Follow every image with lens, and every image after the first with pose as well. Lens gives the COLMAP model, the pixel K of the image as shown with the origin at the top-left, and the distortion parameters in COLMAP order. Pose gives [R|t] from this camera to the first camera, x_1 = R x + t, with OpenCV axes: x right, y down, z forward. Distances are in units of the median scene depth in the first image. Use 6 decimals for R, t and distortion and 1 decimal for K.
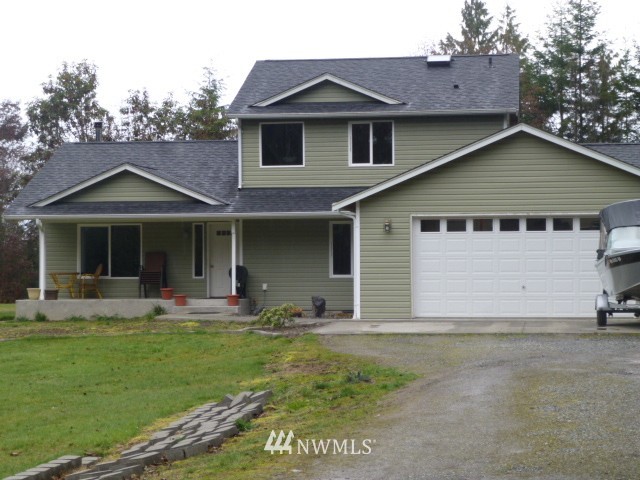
lens RADIAL K [[1541.6, 0, 322.3], [0, 1541.6, 233.6], [0, 0, 1]] dist [0.098376, 0.000000]
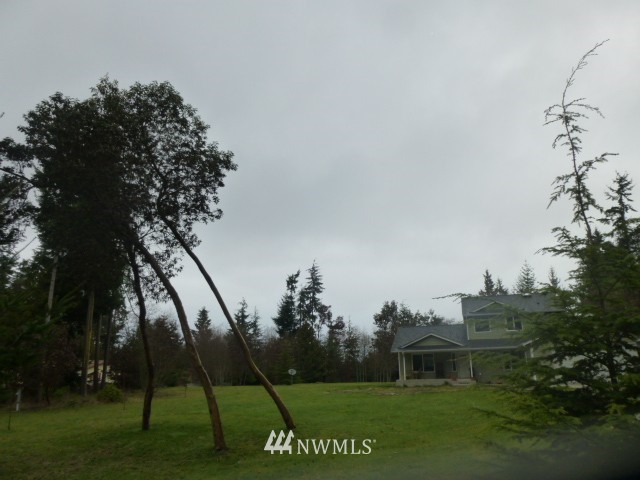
lens RADIAL K [[483.7, 0, 320.3], [0, 483.7, 241.2], [0, 0, 1]] dist [-0.059653, 0.031326]
pose [[0.986444, -0.054390, -0.154820, -0.183053], [0.015699, 0.970424, -0.240895, 0.004360], [0.163343, 0.235199, 0.958123, 0.025929]]
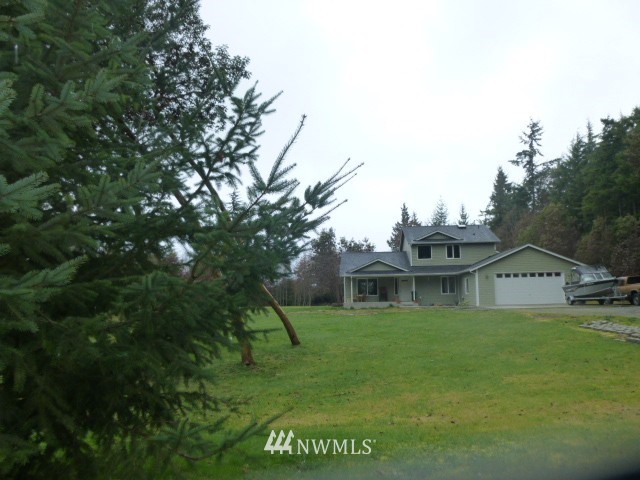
lens RADIAL K [[483.7, 0, 321.0], [0, 483.7, 241.3], [0, 0, 1]] dist [-0.059653, 0.031326]
pose [[0.998844, -0.003642, 0.047938, -0.288203], [0.008123, 0.995575, -0.093616, 0.011159], [-0.047385, 0.093897, 0.994454, 0.023999]]
